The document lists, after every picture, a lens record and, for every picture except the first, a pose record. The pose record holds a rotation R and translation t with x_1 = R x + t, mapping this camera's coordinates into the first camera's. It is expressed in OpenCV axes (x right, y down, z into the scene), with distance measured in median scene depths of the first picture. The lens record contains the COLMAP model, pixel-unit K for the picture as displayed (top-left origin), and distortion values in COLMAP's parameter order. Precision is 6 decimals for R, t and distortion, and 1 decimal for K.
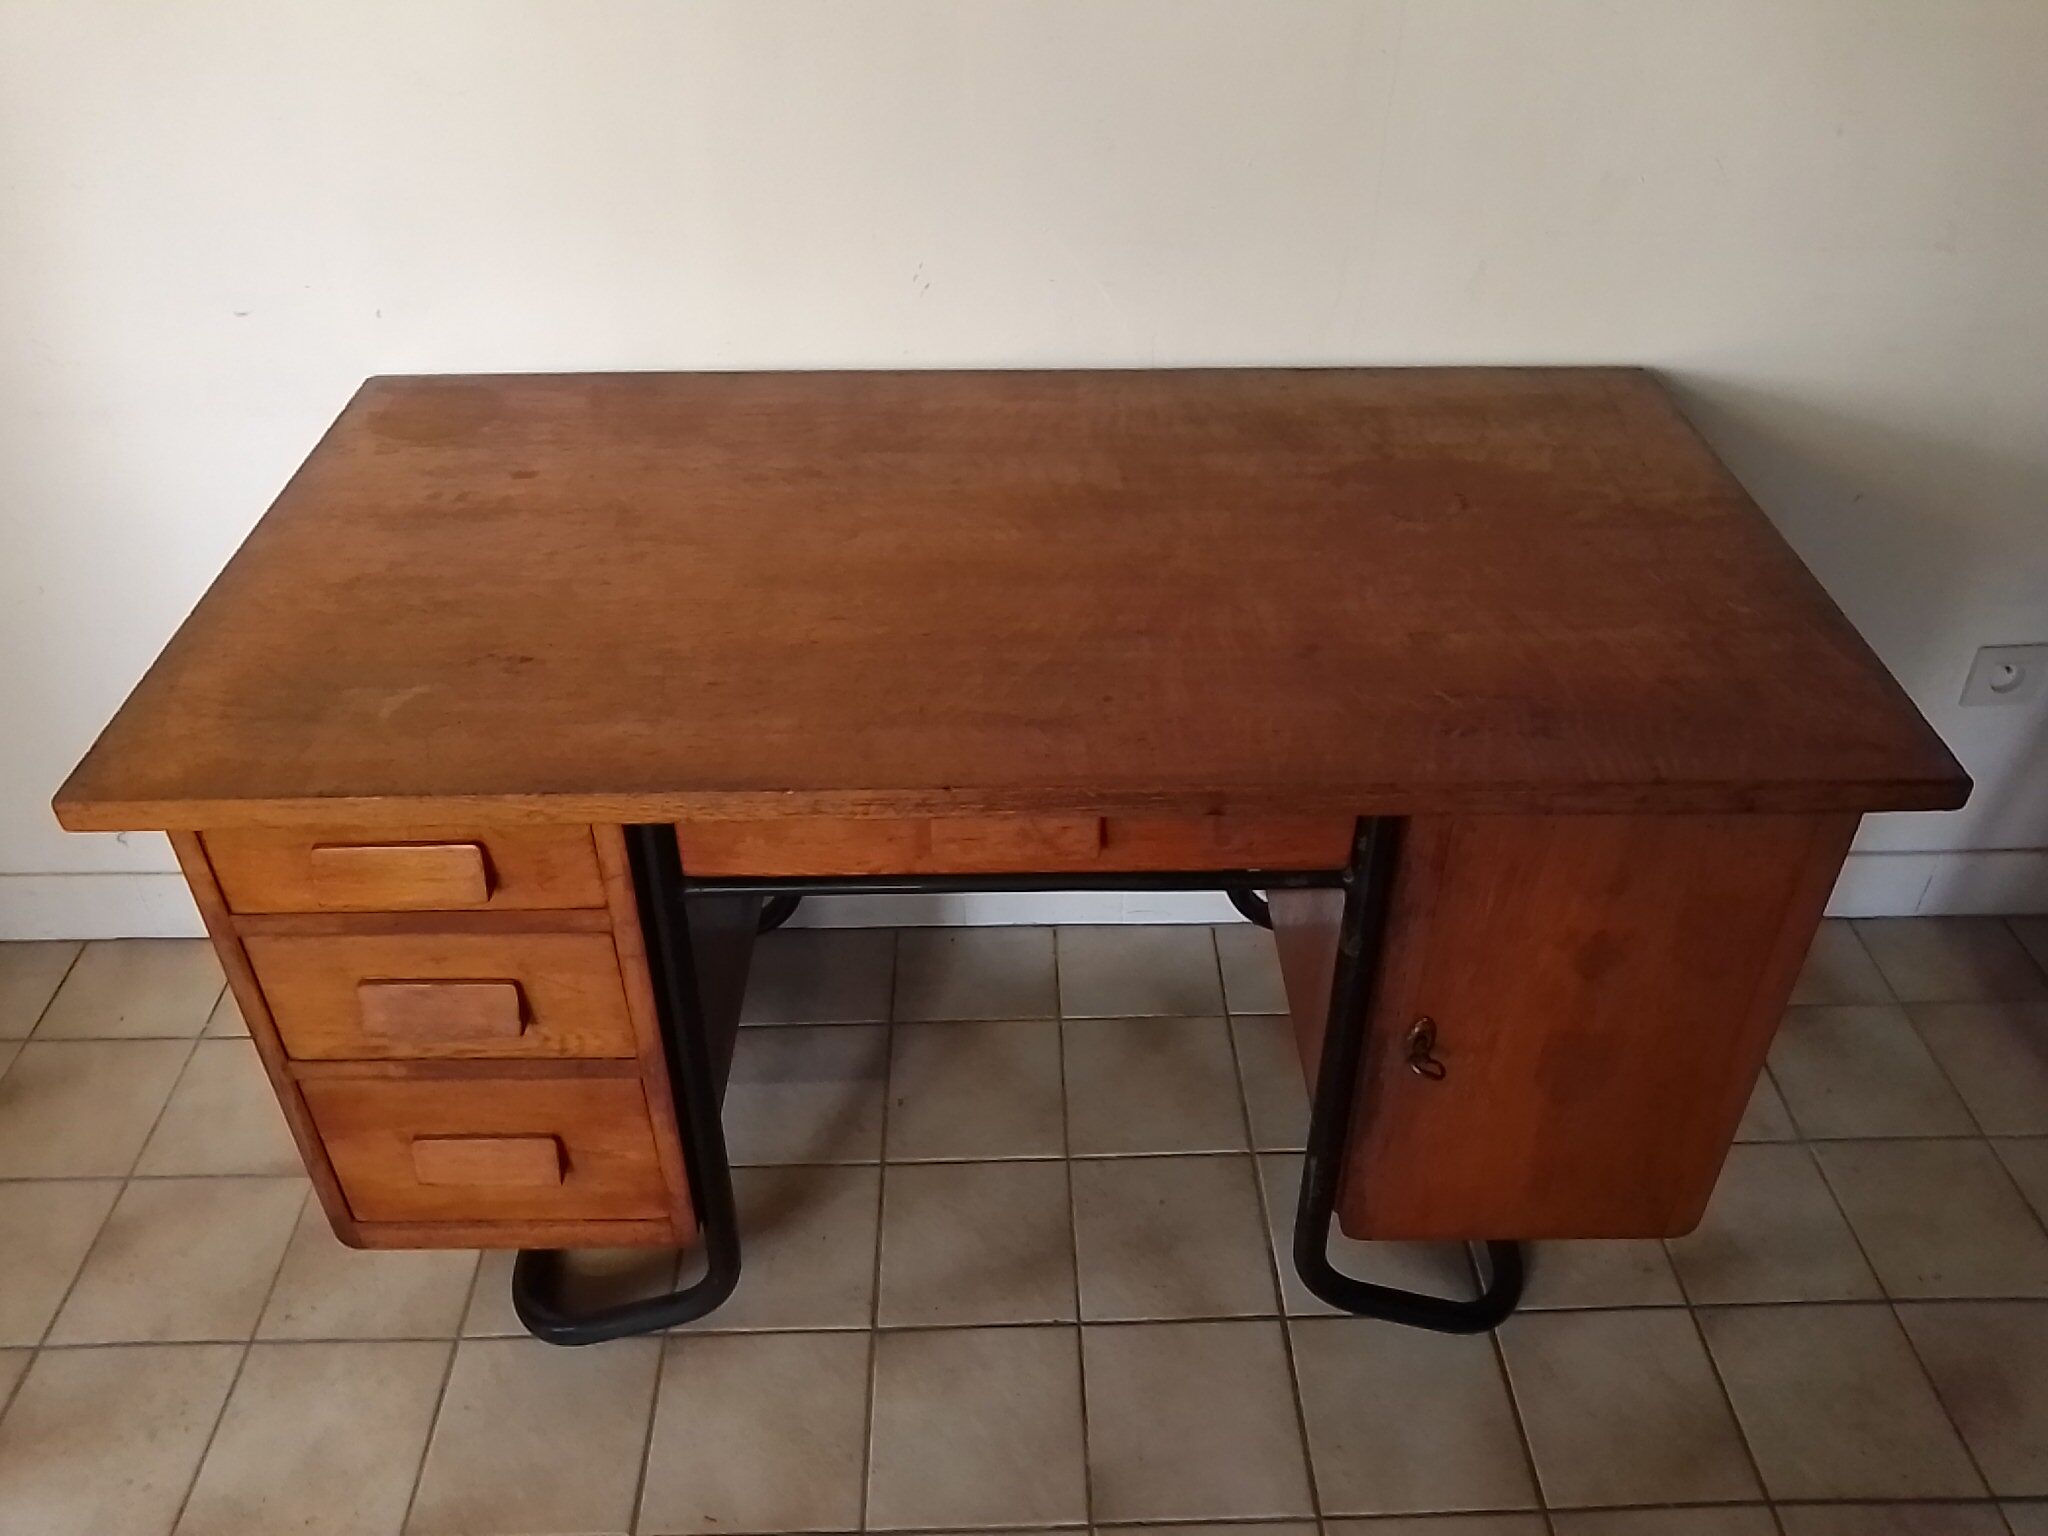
lens RADIAL K [[1563.3, 0, 1024.0], [0, 1563.3, 768.0], [0, 0, 1]] dist [0.044944, -0.128610]
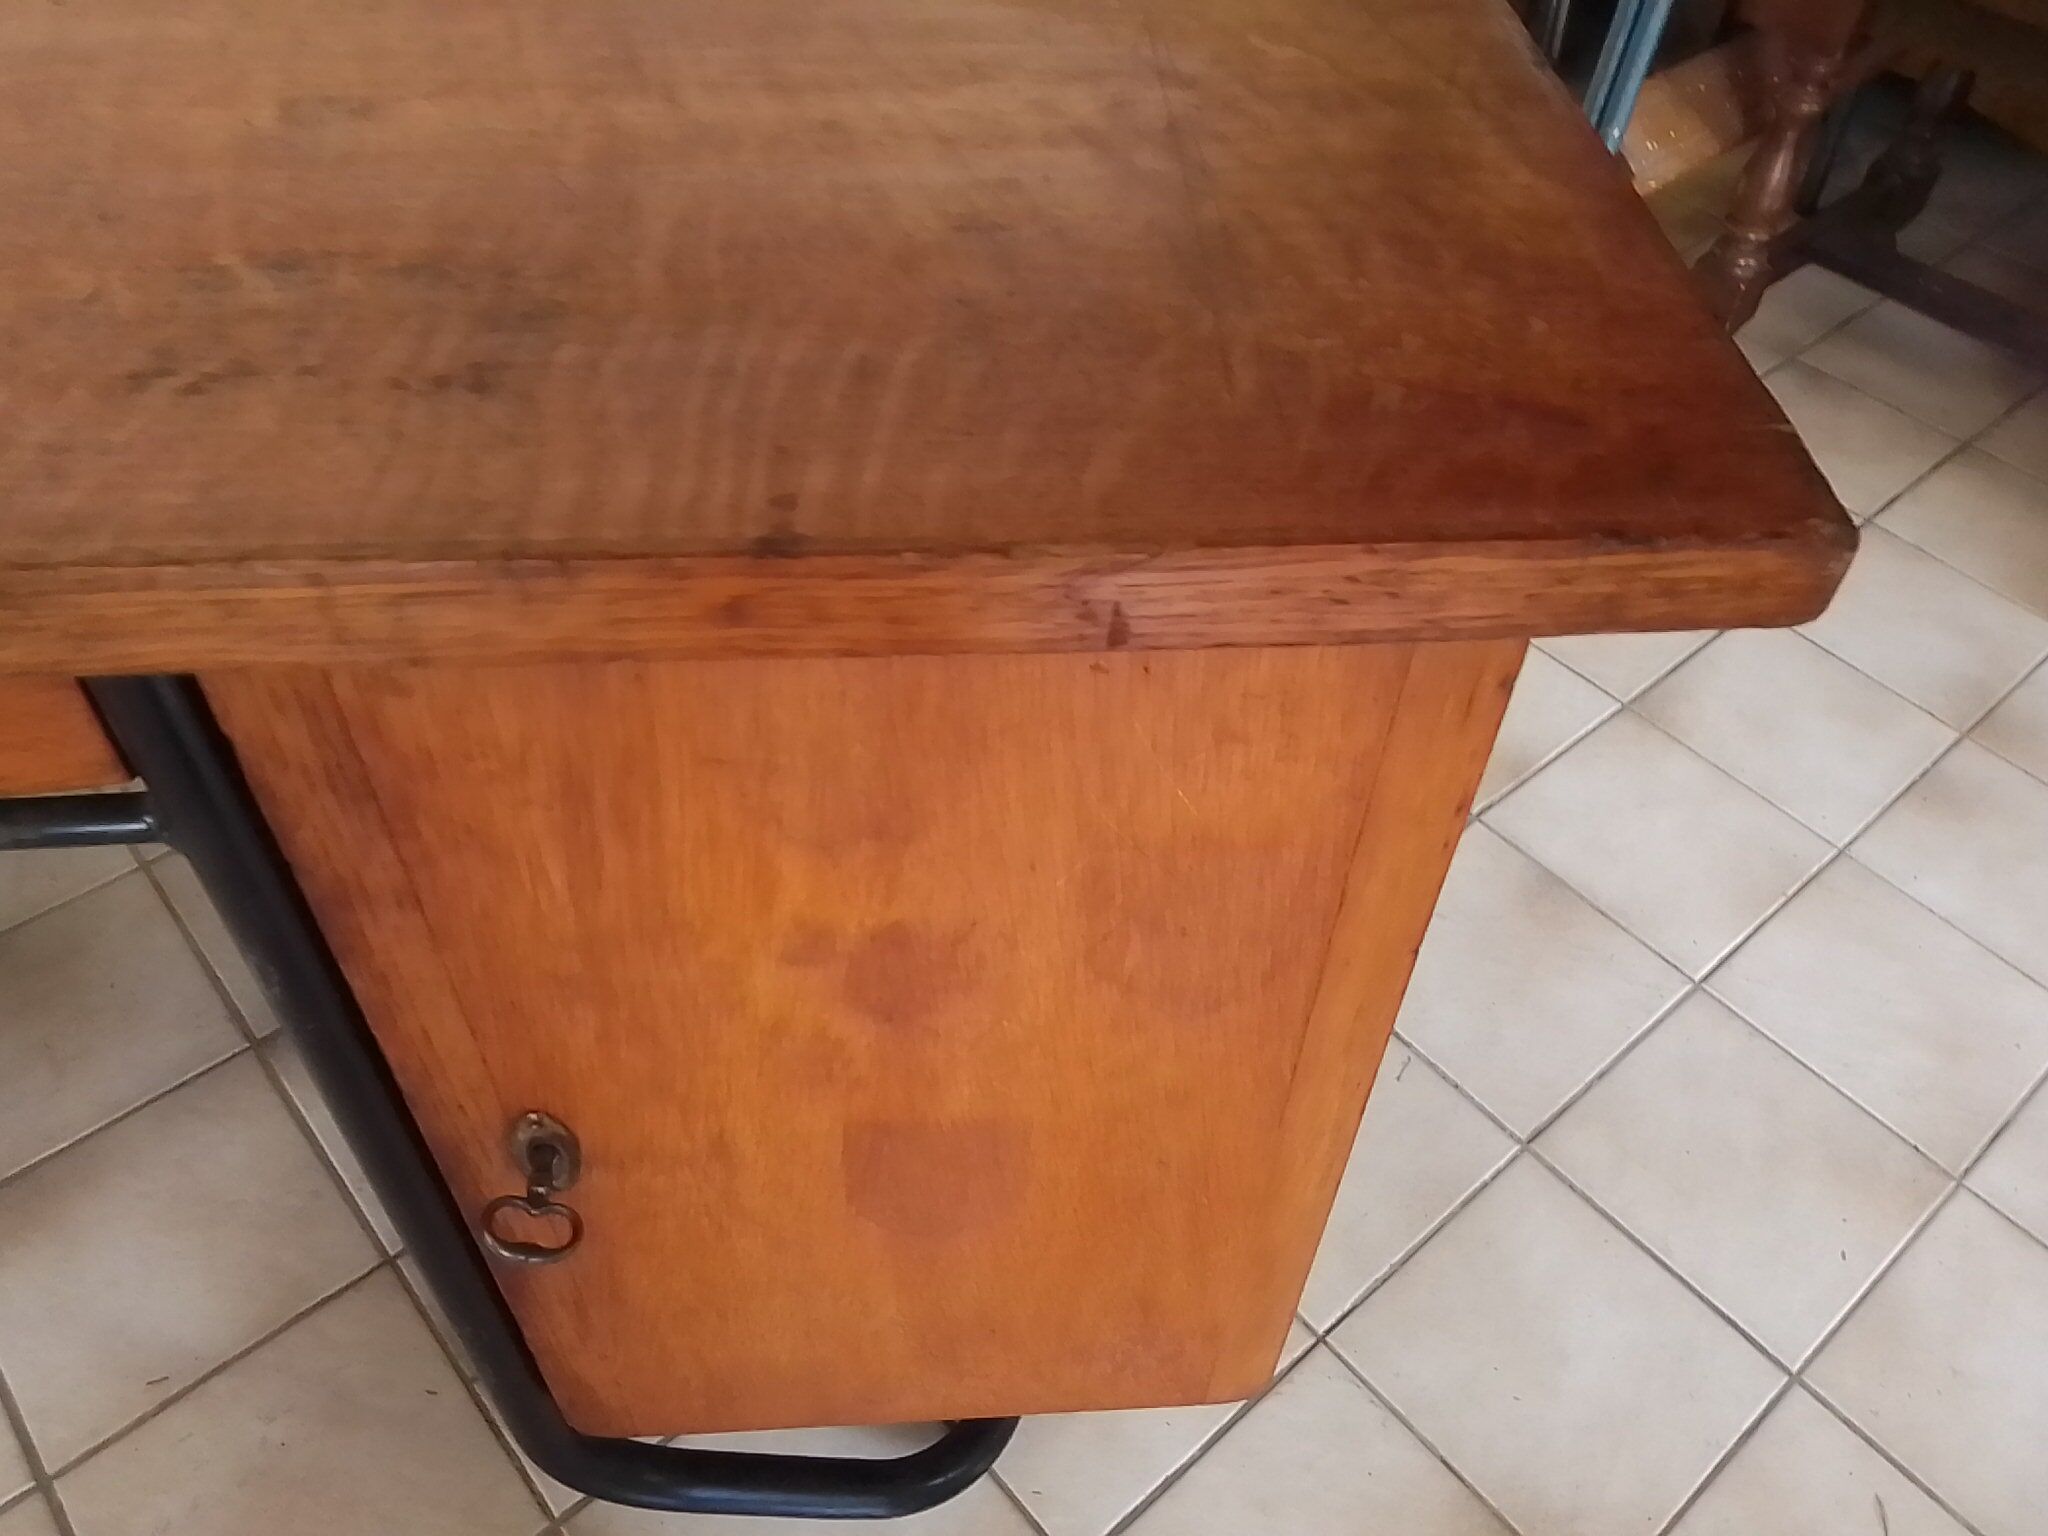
lens RADIAL K [[1577.8, 0, 1018.3], [0, 1577.8, 759.7], [0, 0, 1]] dist [0.026793, -0.033655]
pose [[0.996941, -0.013901, 0.076918, 0.362062], [0.000917, 0.986071, 0.166323, -0.001041], [-0.078158, -0.165744, 0.983067, 0.610535]]
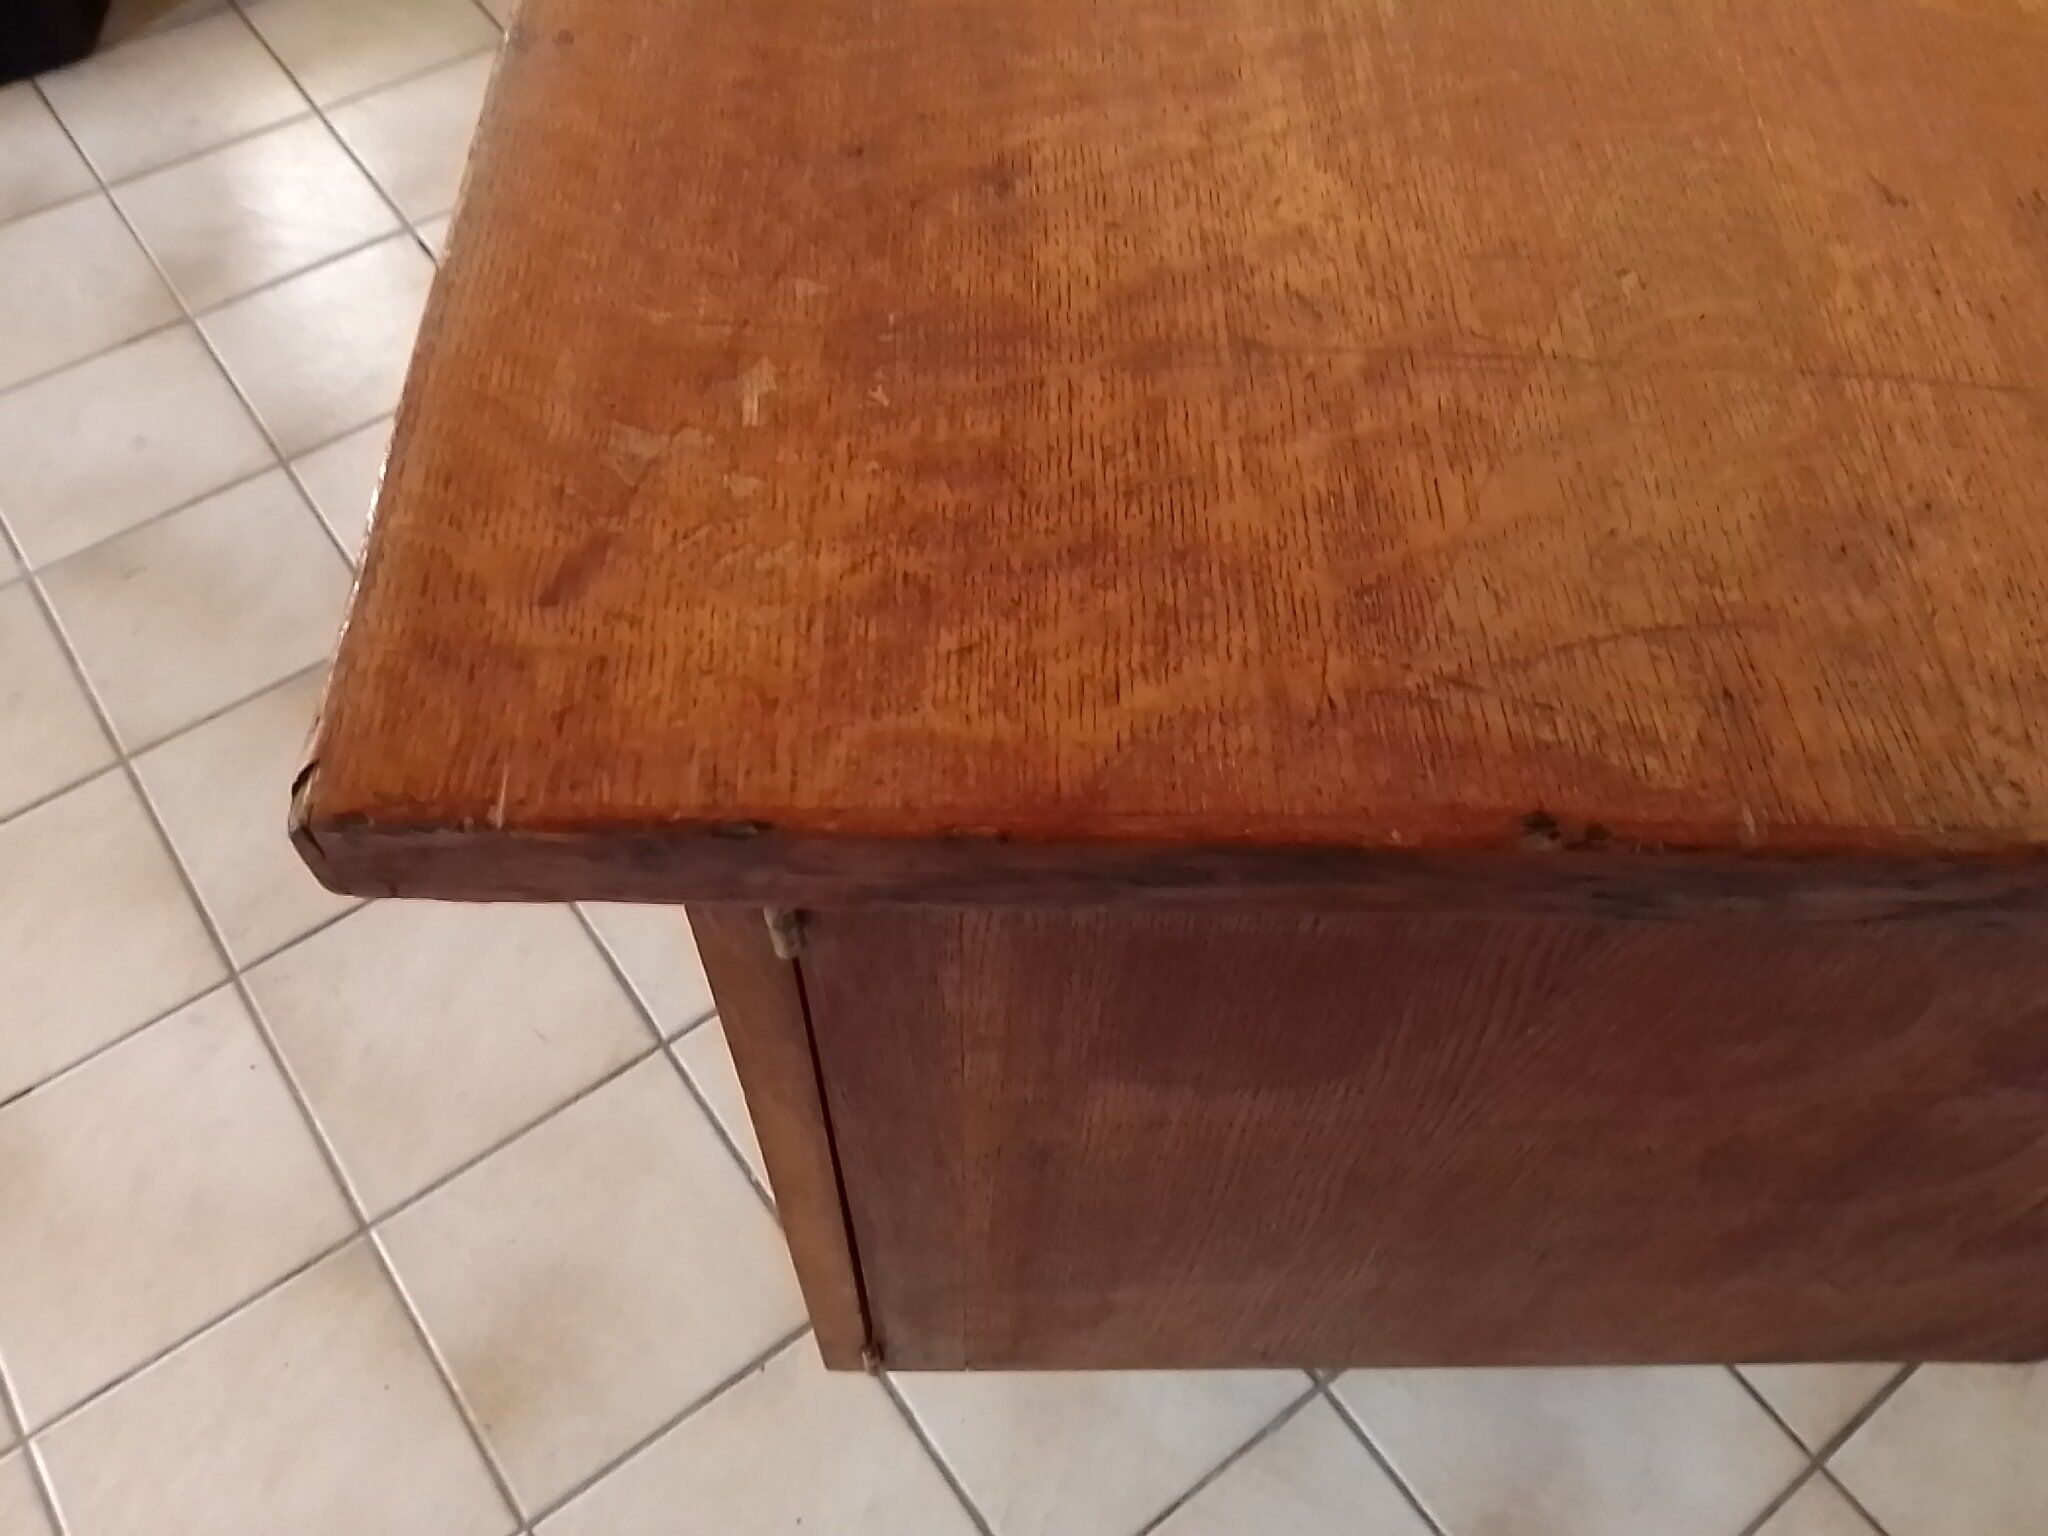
lens RADIAL K [[1602.9, 0, 1032.2], [0, 1602.9, 772.8], [0, 0, 1]] dist [0.002494, -0.017459]
pose [[-0.012400, 0.844433, -0.535517, 0.620352], [-0.641431, 0.404130, 0.652108, -0.195518], [0.767081, 0.351583, 0.536634, 0.815165]]
